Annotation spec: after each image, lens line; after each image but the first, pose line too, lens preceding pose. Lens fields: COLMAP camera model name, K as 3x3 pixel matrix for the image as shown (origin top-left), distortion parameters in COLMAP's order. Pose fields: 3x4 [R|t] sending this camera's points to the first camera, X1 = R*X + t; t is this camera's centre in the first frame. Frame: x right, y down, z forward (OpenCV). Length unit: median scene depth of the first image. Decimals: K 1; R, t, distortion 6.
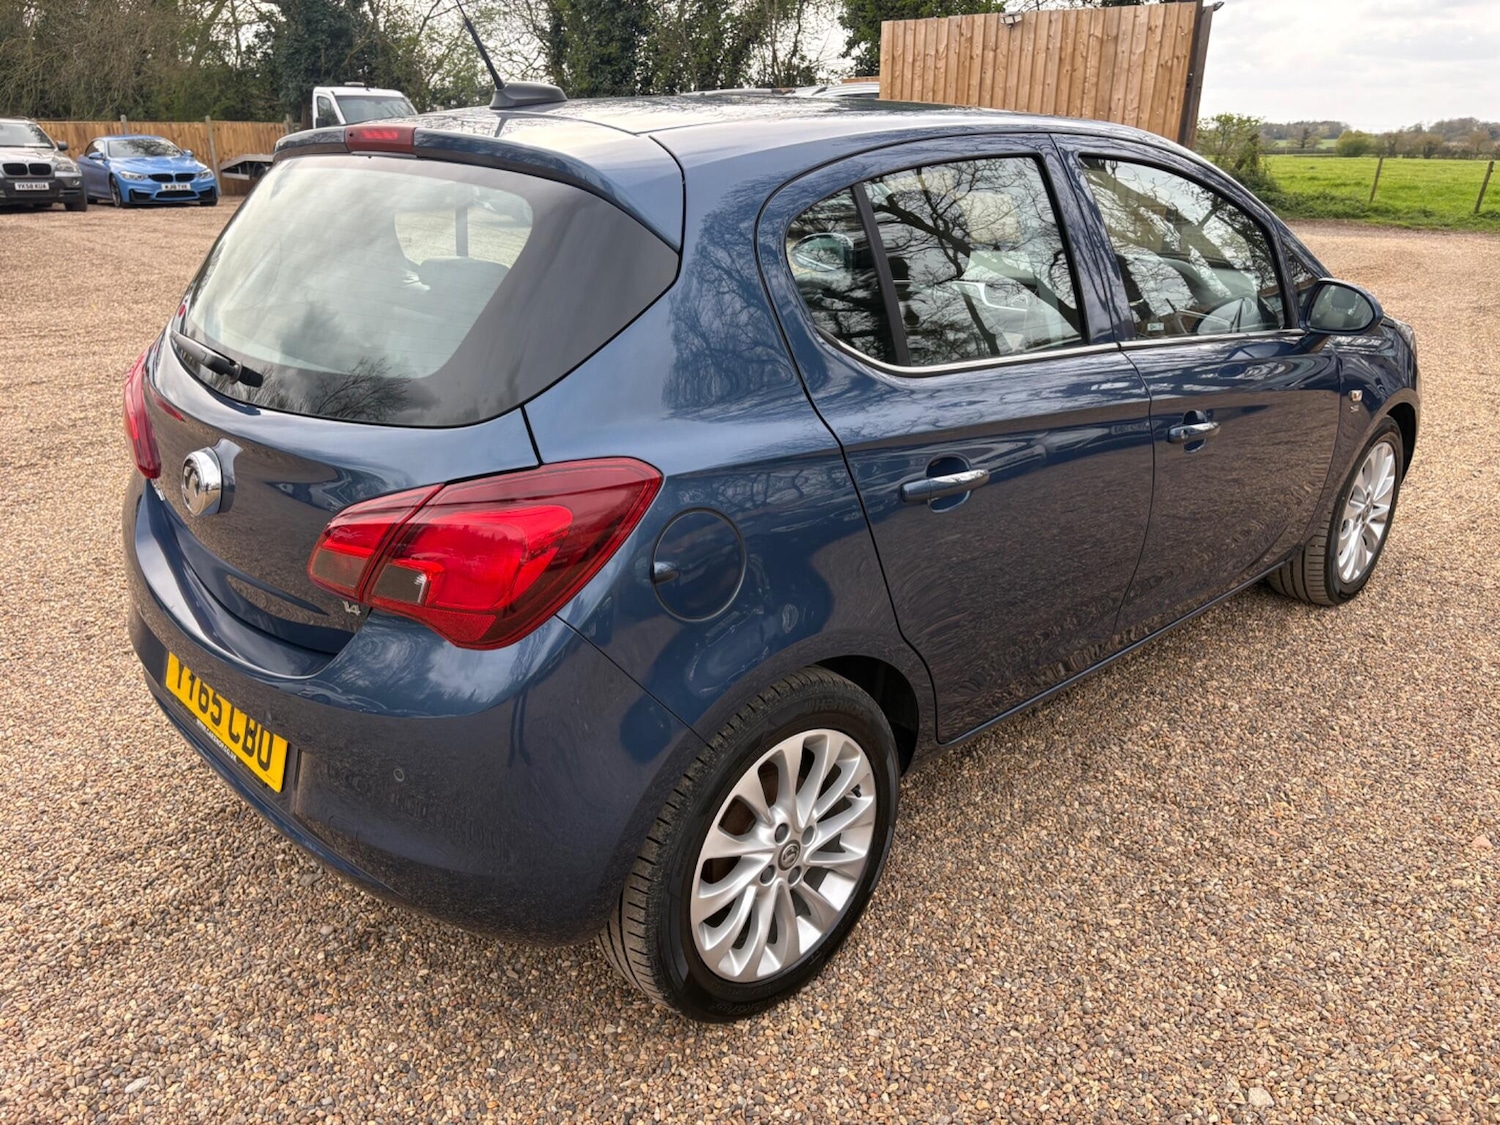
lens RADIAL K [[1128.4, 0, 757.3], [0, 1128.4, 569.6], [0, 0, 1]] dist [0.060170, -0.070176]
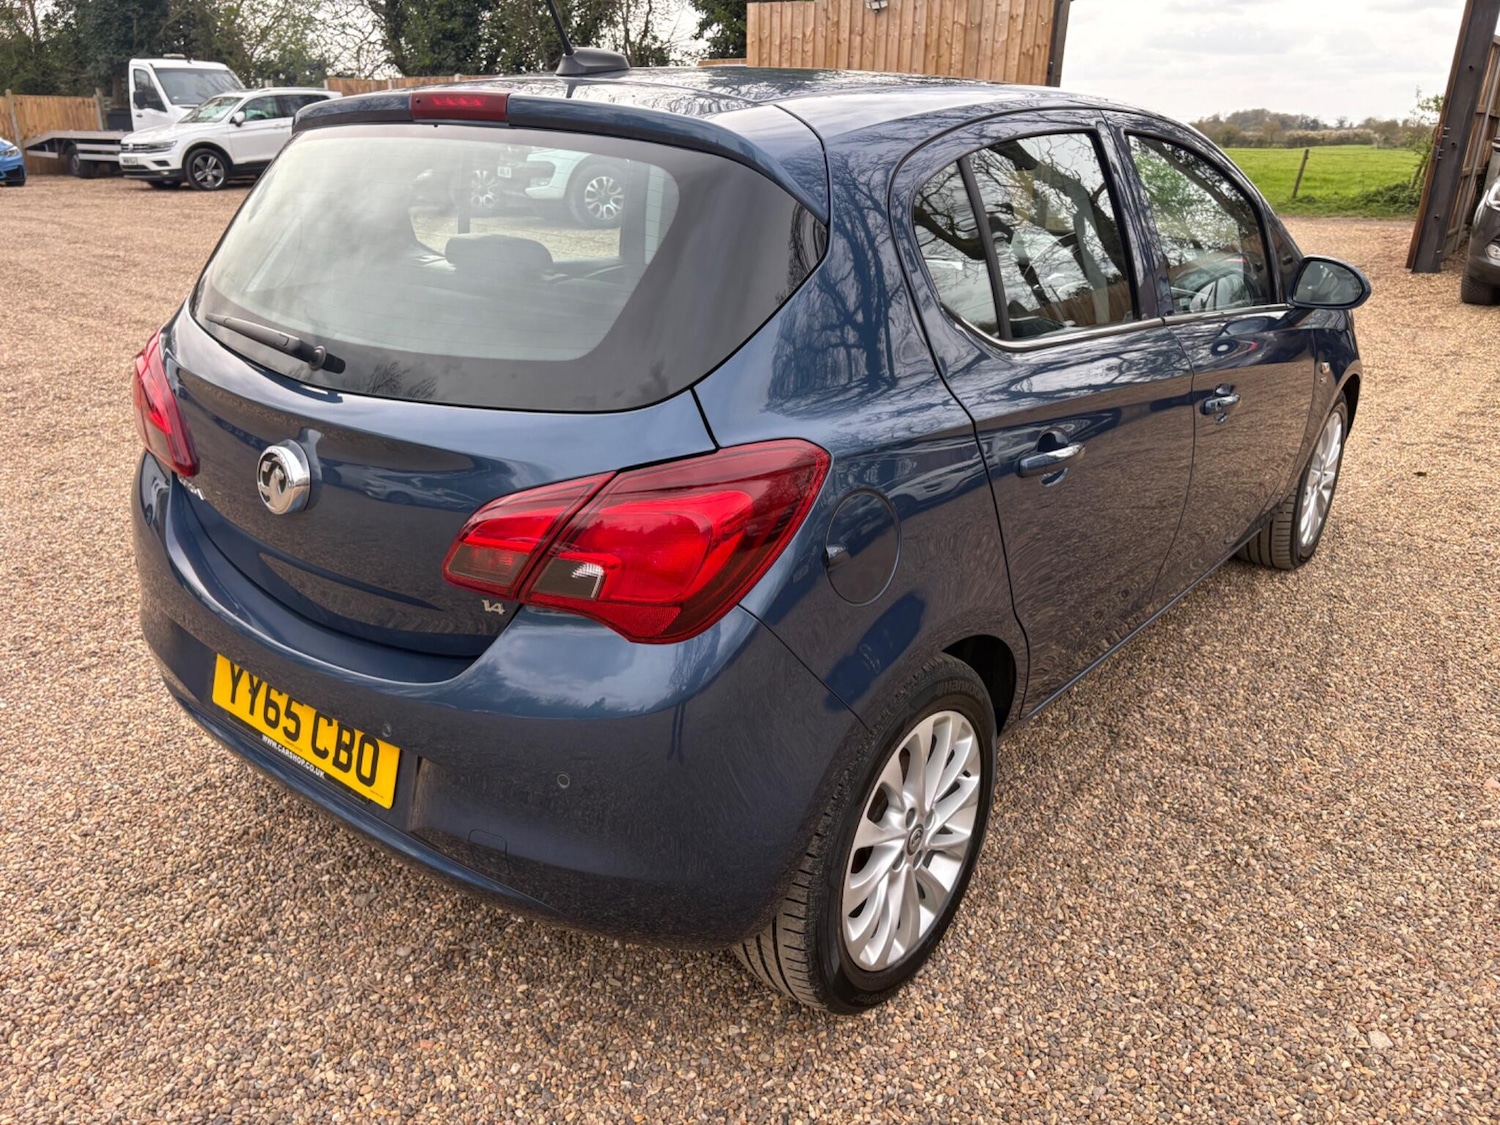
lens RADIAL K [[1128.4, 0, 746.9], [0, 1128.4, 566.7], [0, 0, 1]] dist [0.060170, -0.070176]
pose [[0.991450, -0.036771, 0.125197, -0.195307], [0.035444, 0.999290, 0.012813, -0.002976], [-0.125579, -0.008266, 0.992049, 0.033081]]
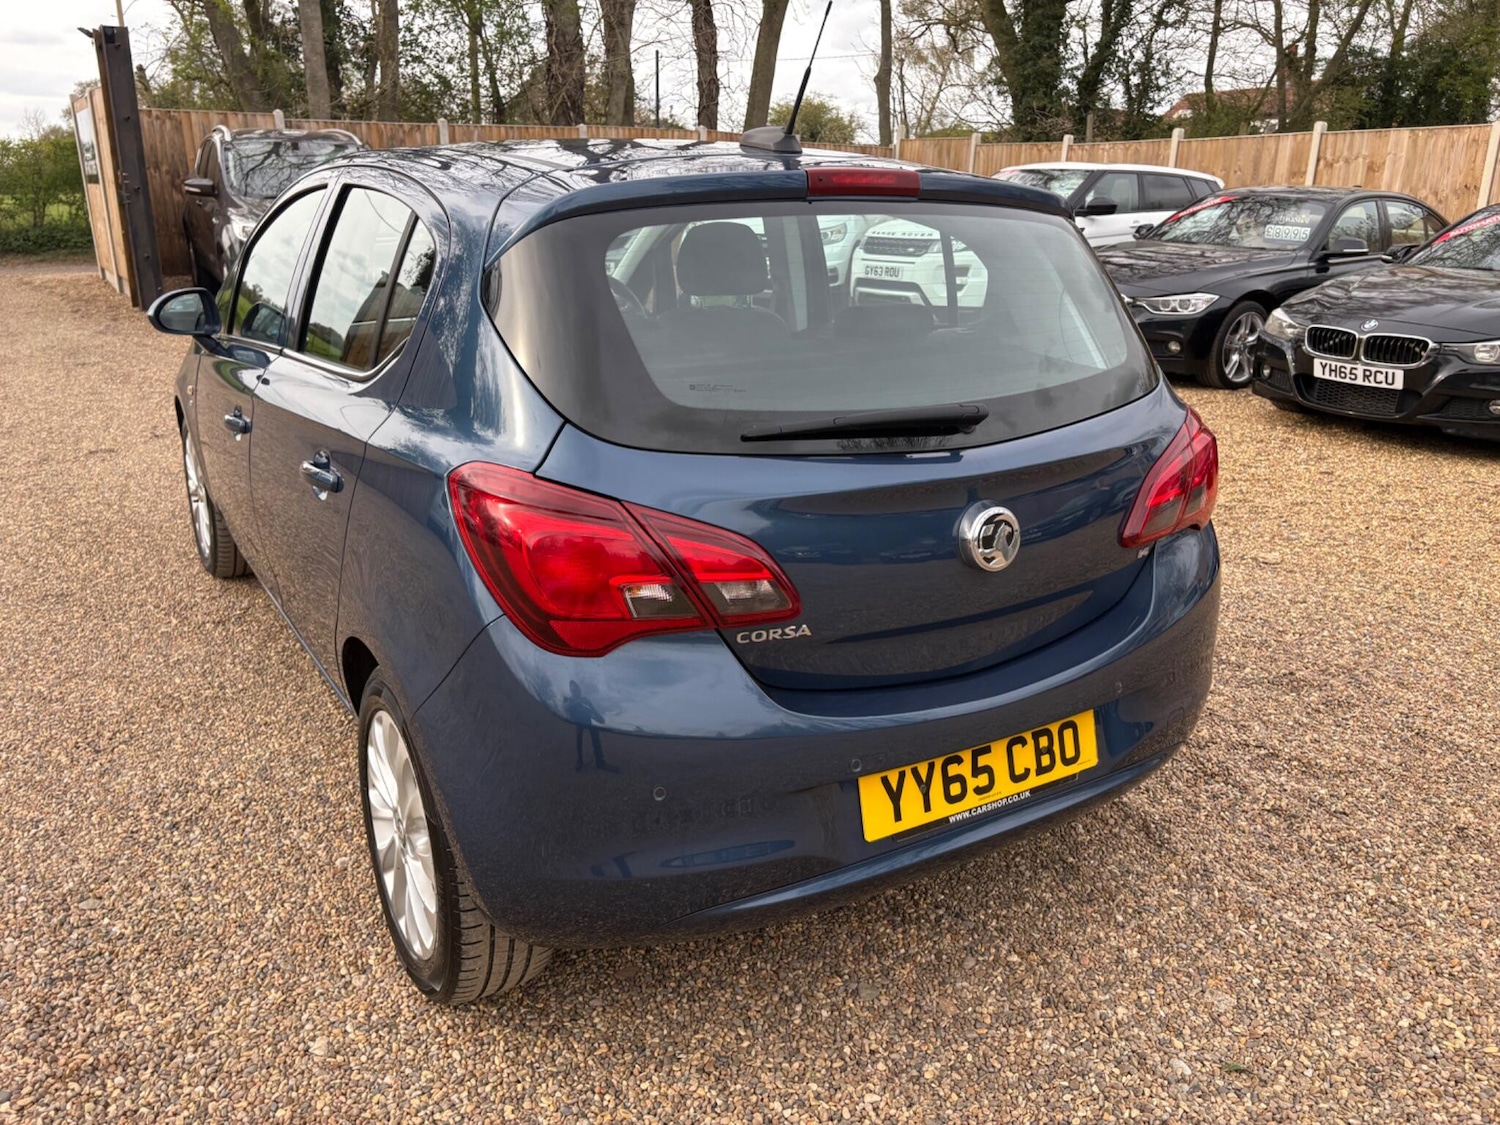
lens RADIAL K [[1128.4, 0, 756.8], [0, 1128.4, 566.6], [0, 0, 1]] dist [0.060170, -0.070176]
pose [[0.207118, -0.313243, 0.926812, -1.193025], [0.339785, 0.911413, 0.232105, -0.287586], [-0.917414, 0.266844, 0.295205, 0.756437]]
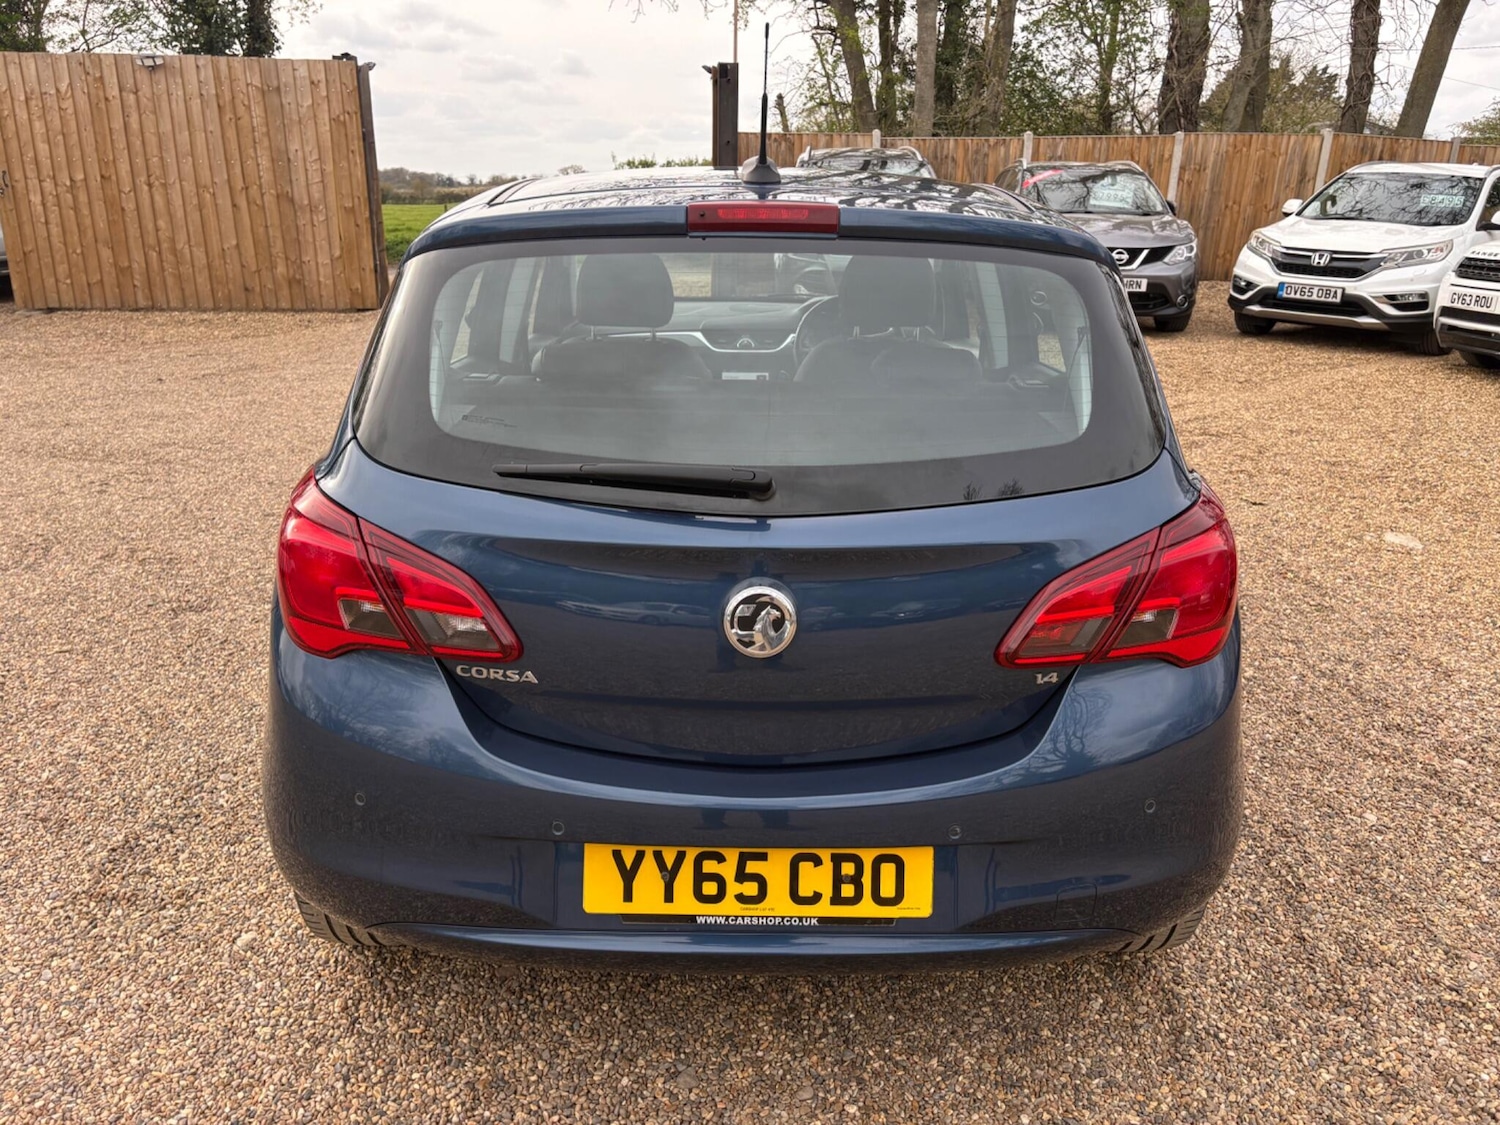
lens RADIAL K [[1128.4, 0, 749.9], [0, 1128.4, 561.5], [0, 0, 1]] dist [0.060170, -0.070176]
pose [[0.688609, -0.225831, 0.689070, -0.892844], [0.254588, 0.965069, 0.061867, -0.144467], [-0.678972, 0.132827, 0.722049, 0.322543]]
